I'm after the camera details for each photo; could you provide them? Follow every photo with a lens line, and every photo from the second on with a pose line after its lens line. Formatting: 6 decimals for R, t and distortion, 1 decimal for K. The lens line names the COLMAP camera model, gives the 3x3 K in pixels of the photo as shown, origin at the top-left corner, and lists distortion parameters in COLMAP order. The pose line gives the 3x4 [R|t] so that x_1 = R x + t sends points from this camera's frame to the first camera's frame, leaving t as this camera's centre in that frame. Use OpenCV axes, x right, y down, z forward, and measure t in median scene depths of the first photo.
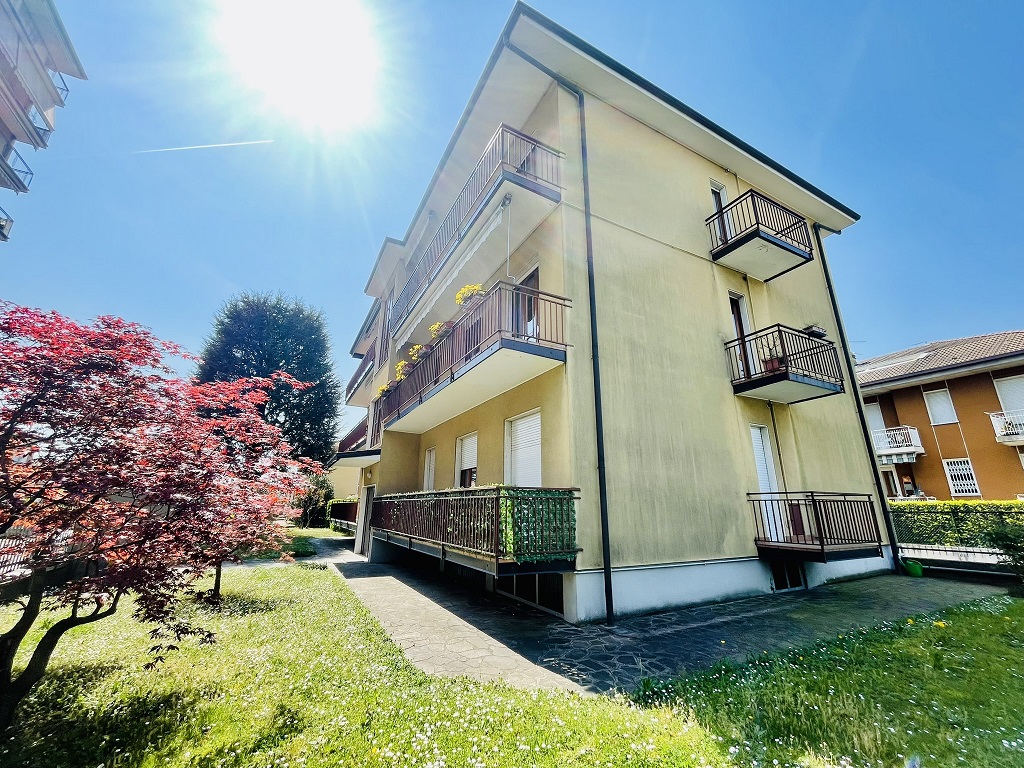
lens RADIAL K [[413.7, 0, 510.8], [0, 413.7, 367.8], [0, 0, 1]] dist [-0.001721, -0.000307]
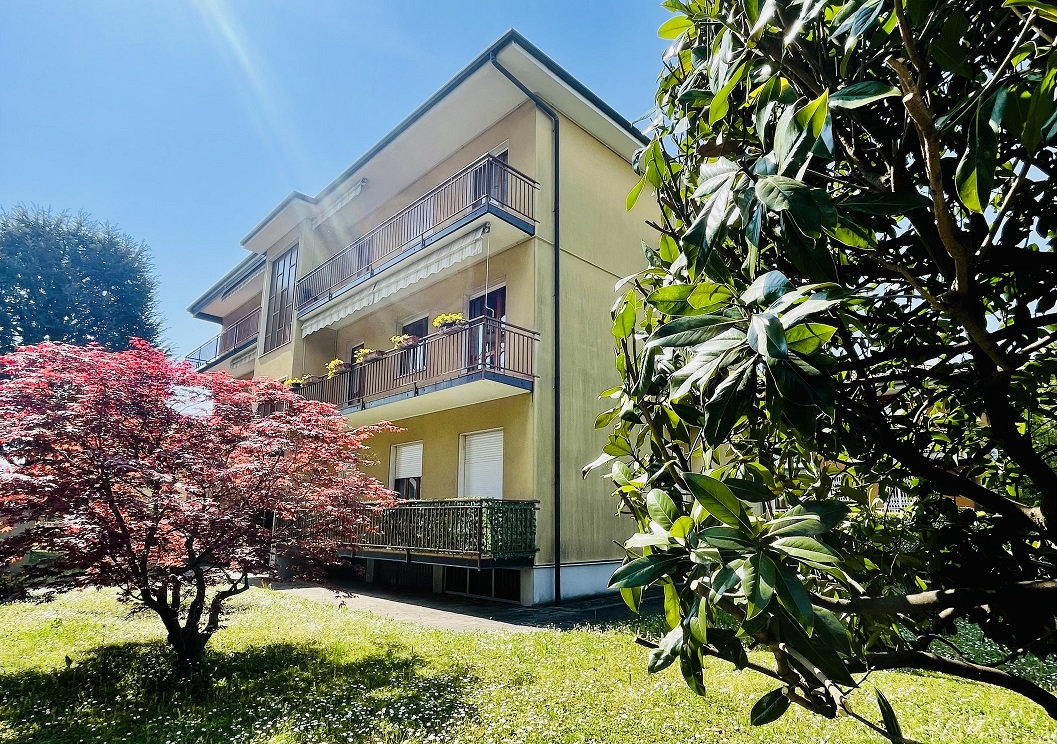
lens RADIAL K [[572.8, 0, 528.5], [0, 572.8, 372.0], [0, 0, 1]] dist [0.000524, 0.000205]
pose [[0.959266, 0.070386, 0.273597, -0.312839], [-0.090206, 0.994082, 0.060537, -0.161334], [-0.267717, -0.082751, 0.959937, -0.506396]]
